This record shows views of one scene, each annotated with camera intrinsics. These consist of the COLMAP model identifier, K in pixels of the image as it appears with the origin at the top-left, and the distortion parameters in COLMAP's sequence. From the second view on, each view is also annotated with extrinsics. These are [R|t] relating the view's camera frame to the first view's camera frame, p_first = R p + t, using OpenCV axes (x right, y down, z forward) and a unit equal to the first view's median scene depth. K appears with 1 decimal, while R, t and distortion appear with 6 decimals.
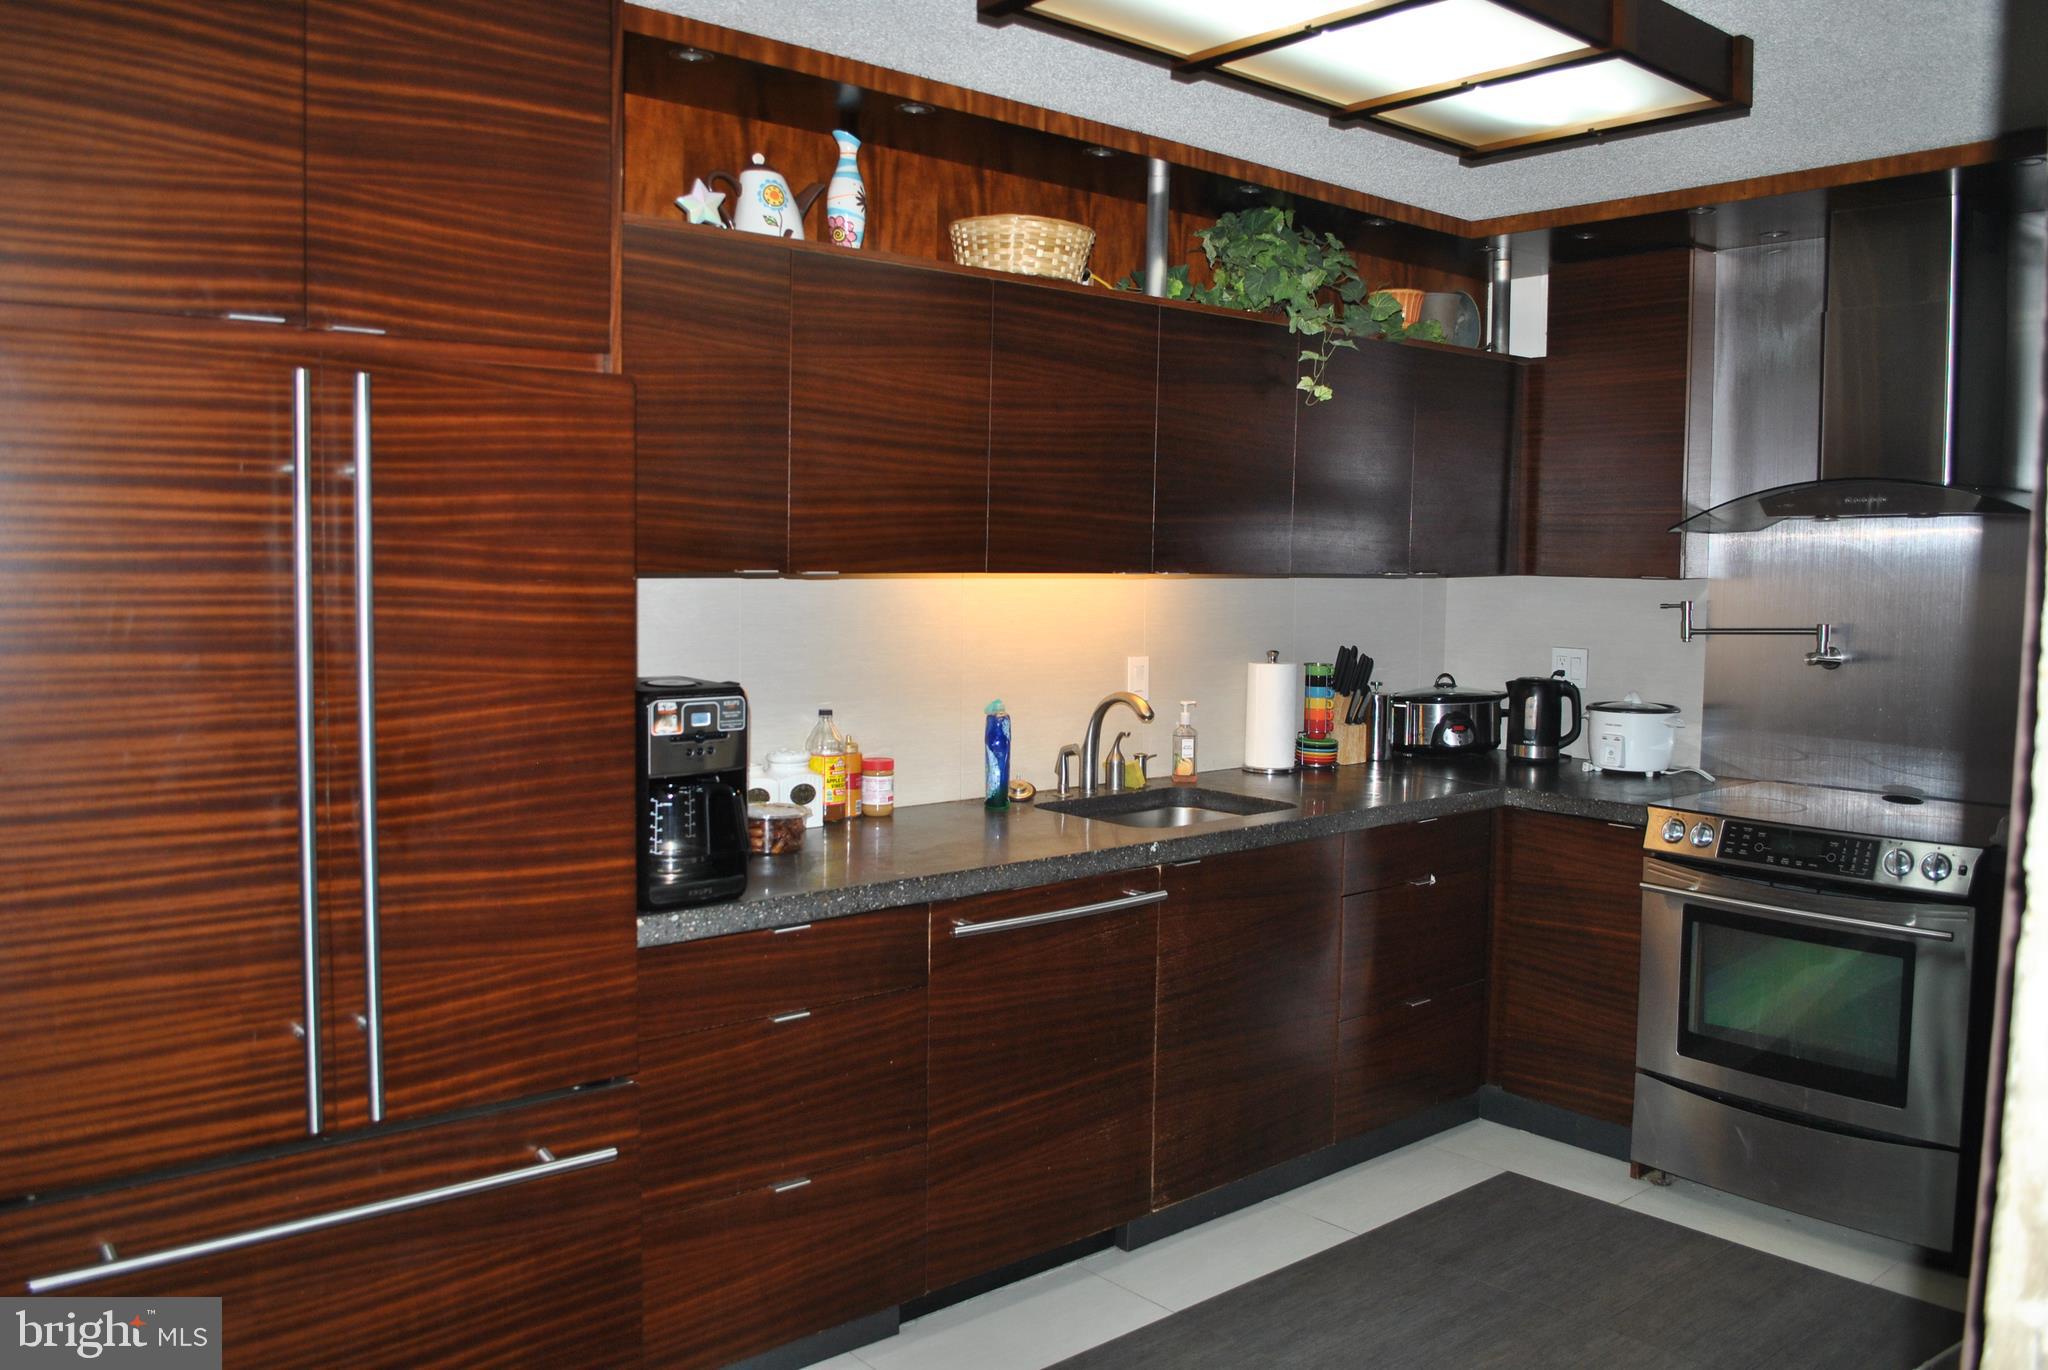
lens RADIAL K [[1617.5, 0, 1045.8], [0, 1617.5, 675.4], [0, 0, 1]] dist [-0.086915, 0.014711]
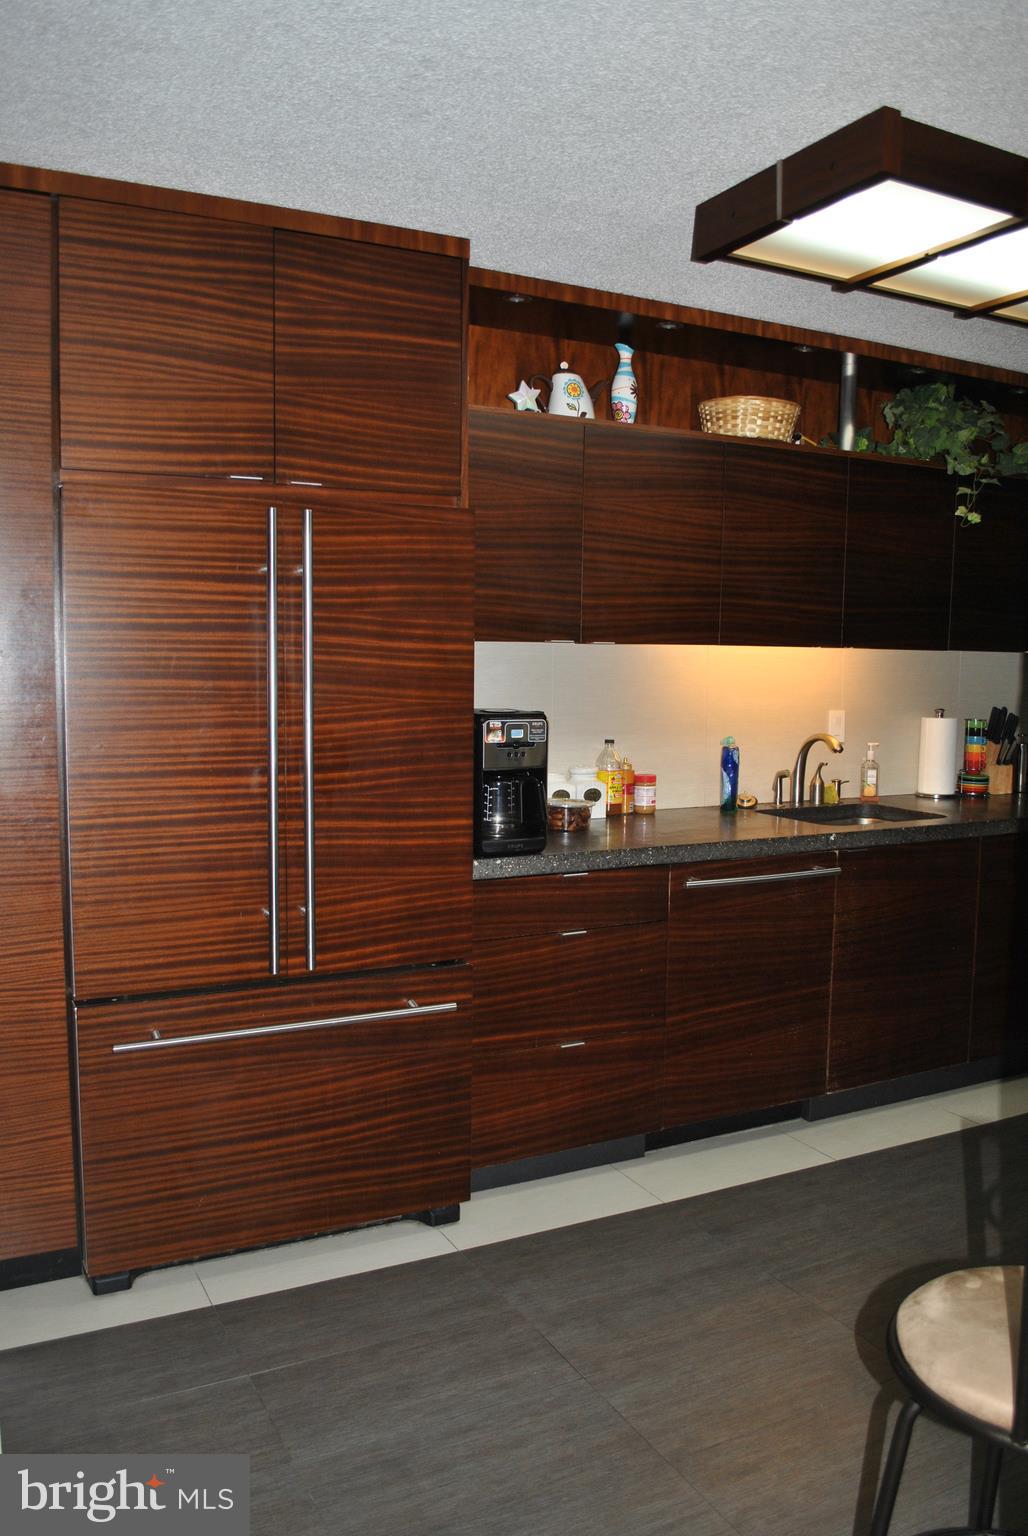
lens RADIAL K [[1213.1, 0, 528.2], [0, 1213.1, 792.9], [0, 0, 1]] dist [-0.086915, 0.014711]
pose [[0.971879, 0.022317, -0.234422, 0.055113], [-0.014716, 0.999309, 0.034122, 0.035269], [0.235022, -0.029713, 0.971536, -0.100549]]
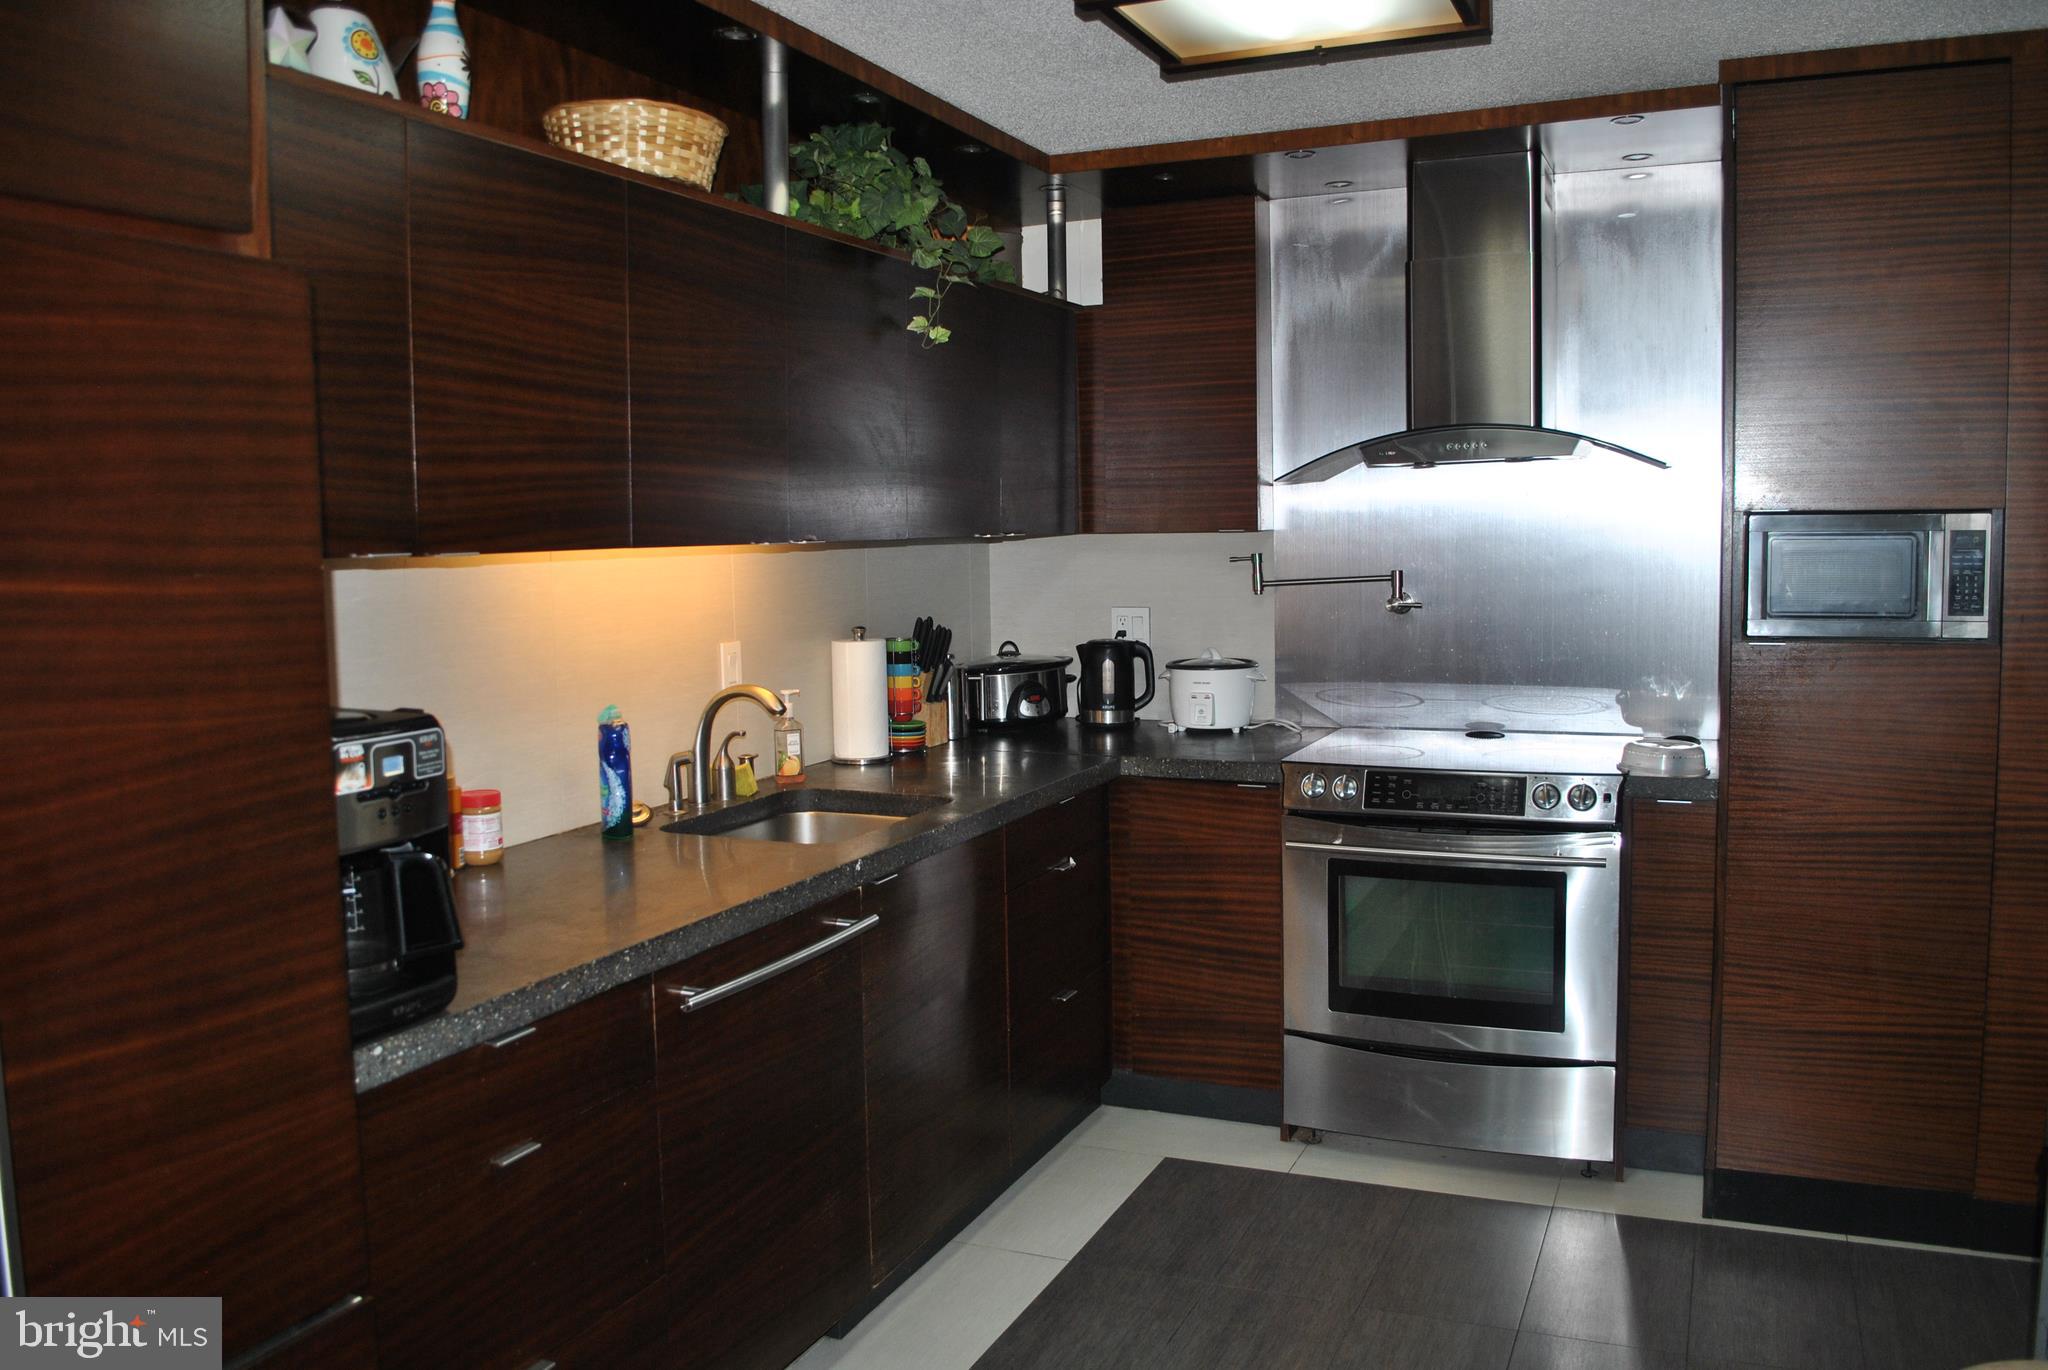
lens RADIAL K [[1617.5, 0, 1045.8], [0, 1617.5, 675.4], [0, 0, 1]] dist [-0.086915, 0.014711]
pose [[0.900896, -0.068359, 0.428619, -0.201822], [0.061232, 0.997660, 0.030414, -0.012488], [-0.429695, -0.001155, 0.902973, 0.198632]]
